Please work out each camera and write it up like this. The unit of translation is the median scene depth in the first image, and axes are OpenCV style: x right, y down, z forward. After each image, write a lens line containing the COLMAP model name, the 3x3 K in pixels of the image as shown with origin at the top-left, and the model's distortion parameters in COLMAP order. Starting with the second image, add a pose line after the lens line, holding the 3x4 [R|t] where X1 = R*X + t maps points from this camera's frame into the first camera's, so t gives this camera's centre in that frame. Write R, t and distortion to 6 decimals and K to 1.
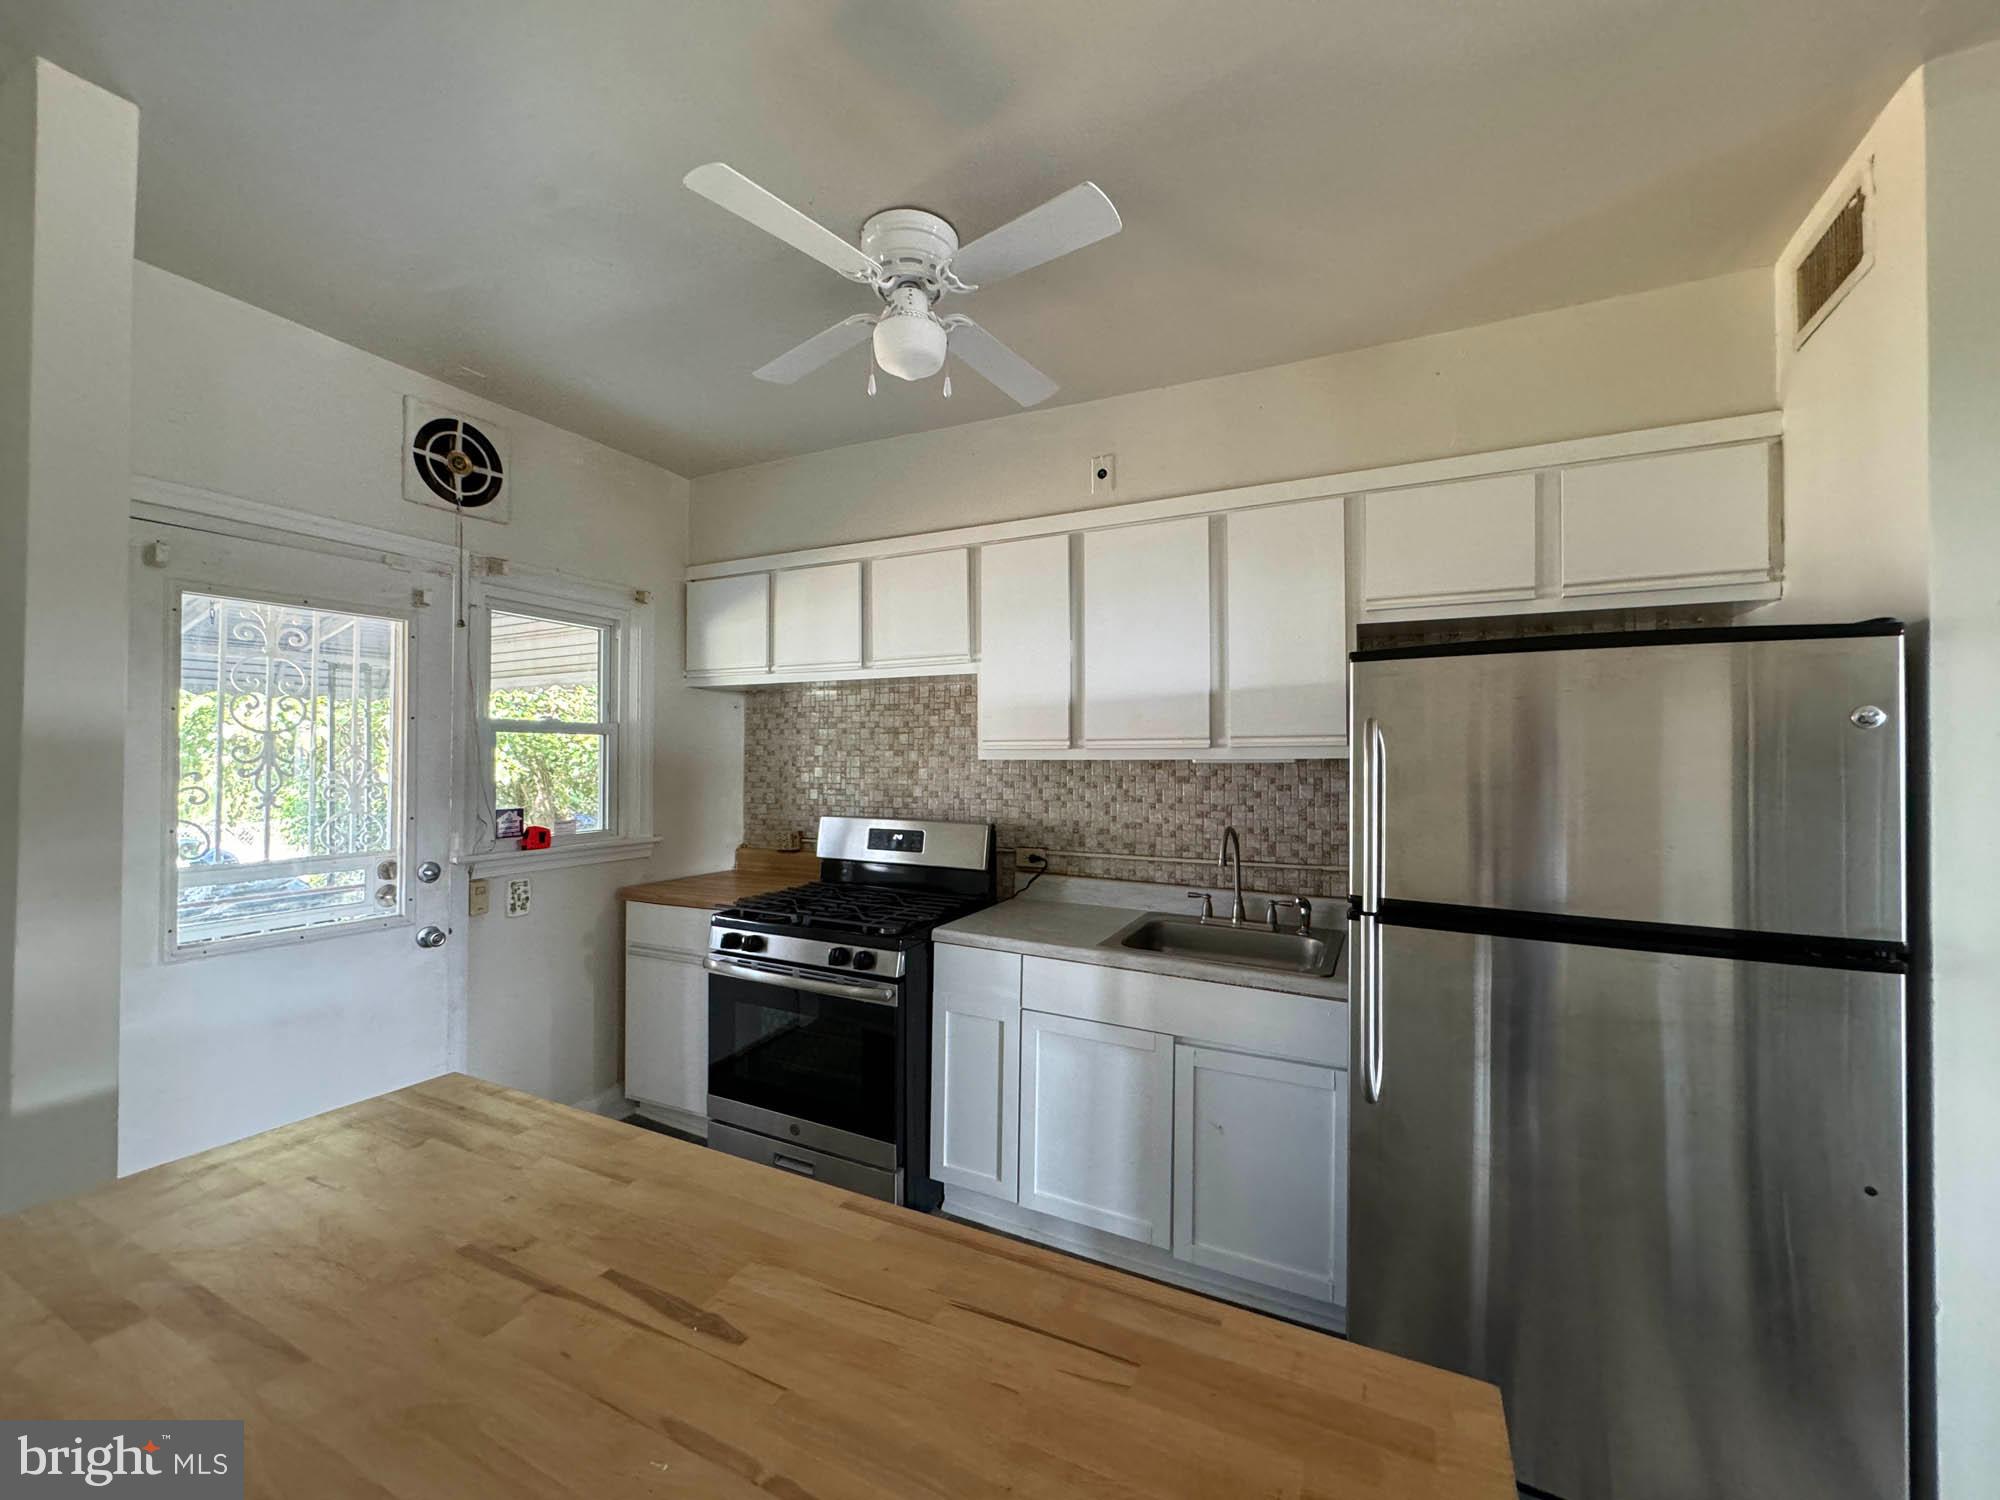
lens RADIAL K [[805.2, 0, 996.4], [0, 805.2, 749.8], [0, 0, 1]] dist [-0.001355, 0.000092]
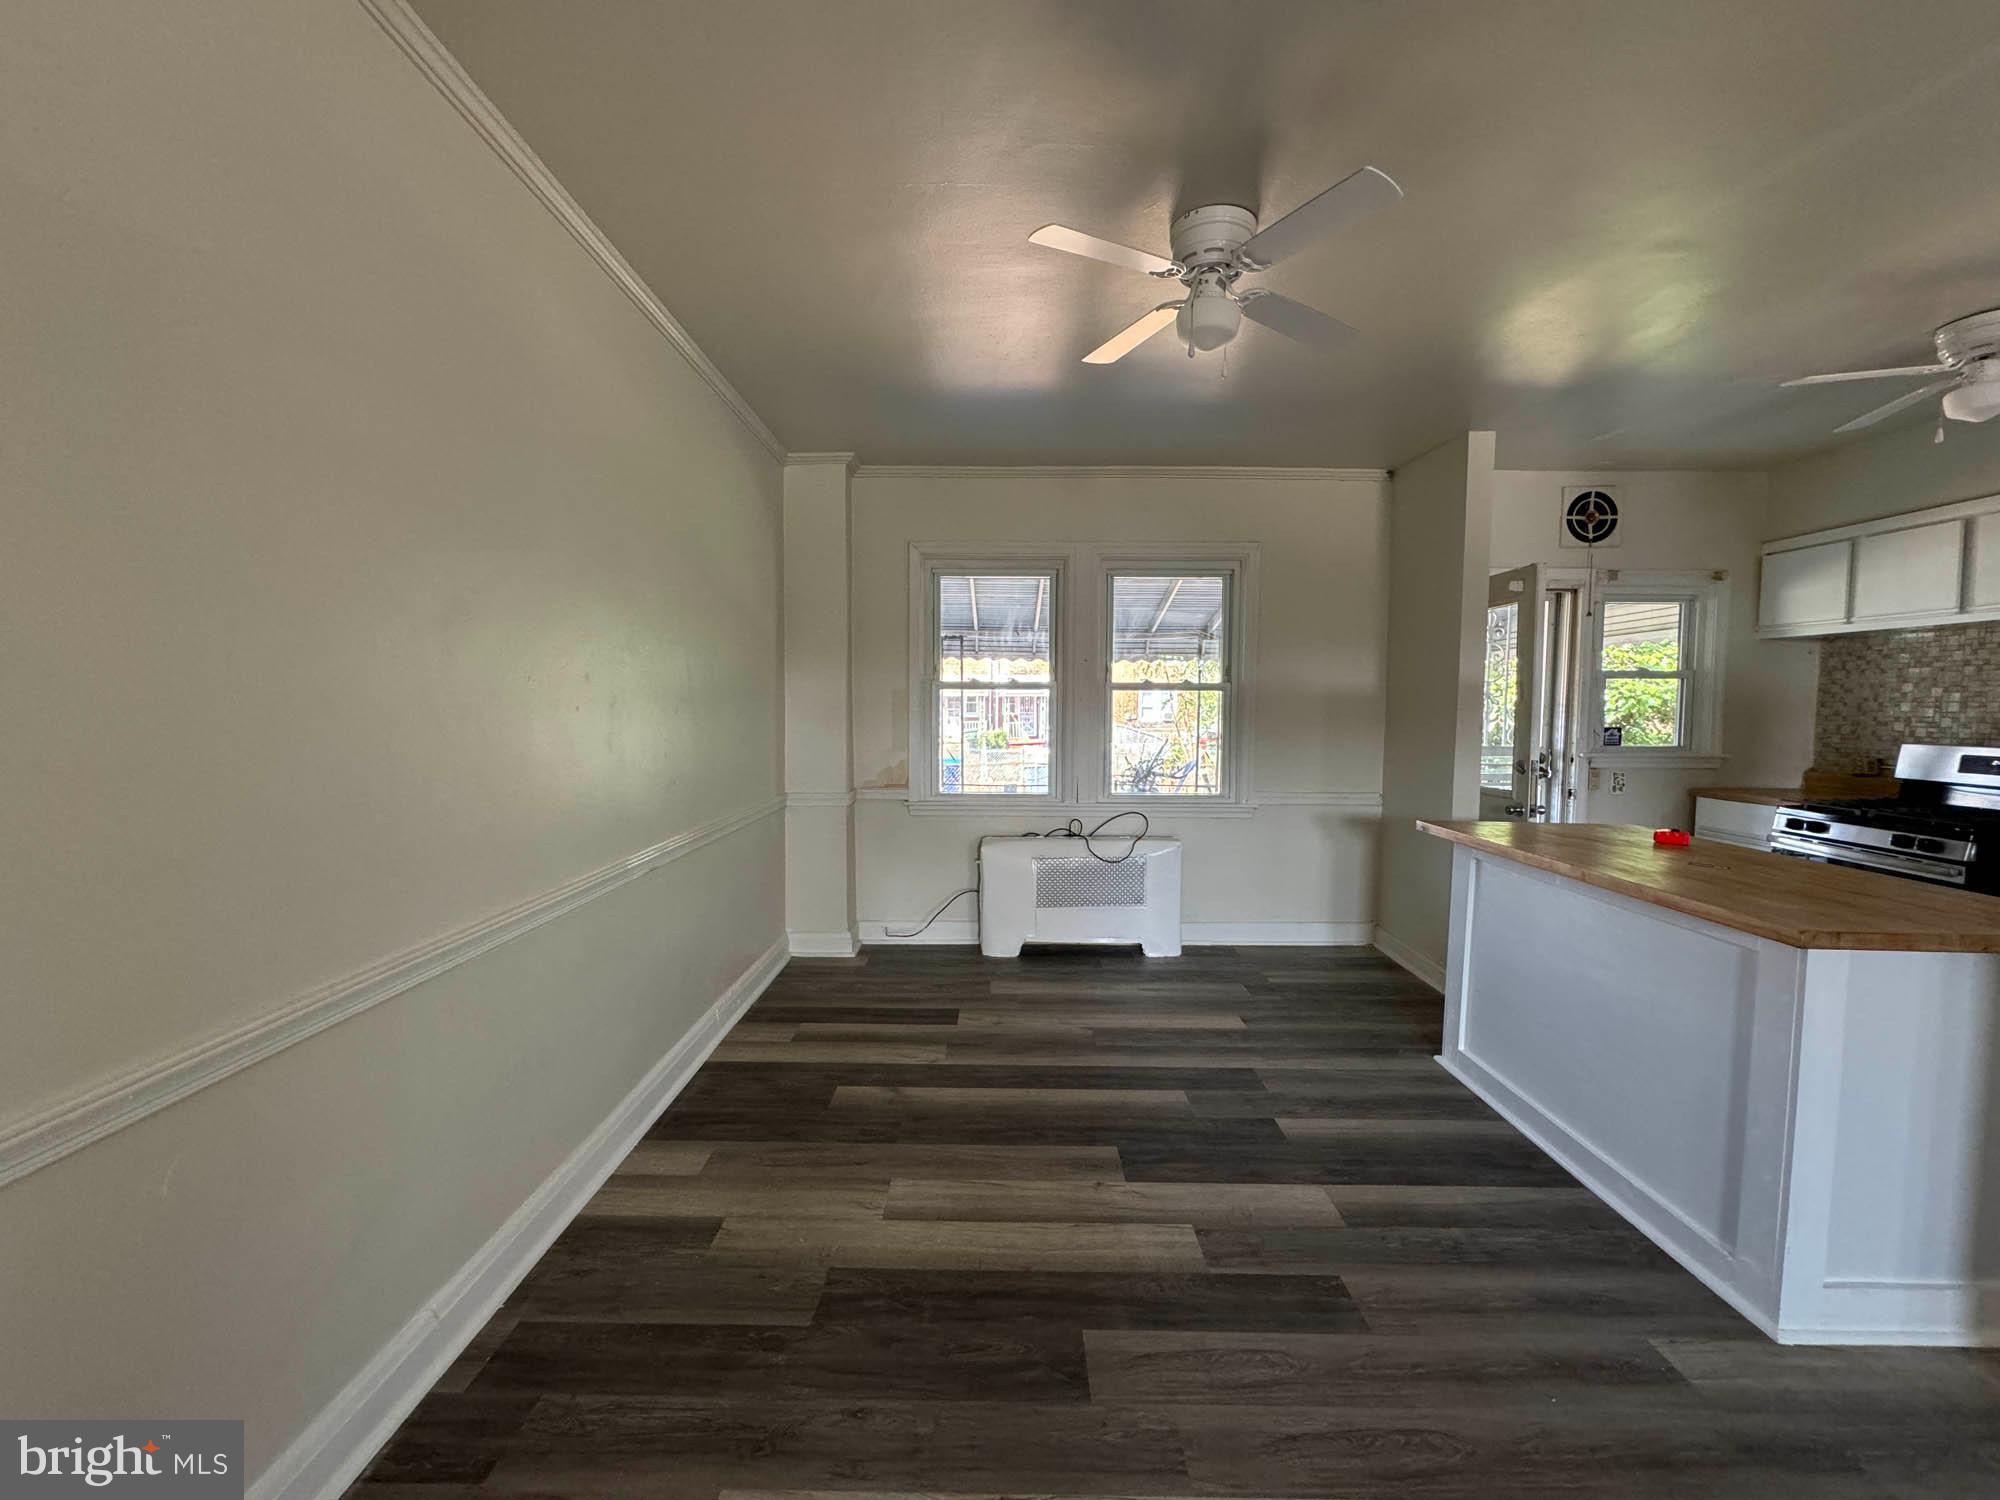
lens RADIAL K [[805.2, 0, 996.4], [0, 805.2, 749.8], [0, 0, 1]] dist [-0.001355, 0.000092]
pose [[0.446861, 0.049330, -0.893242, 0.237619], [0.005723, 0.998300, 0.057996, 0.016761], [0.894585, -0.031028, 0.445819, -0.697658]]
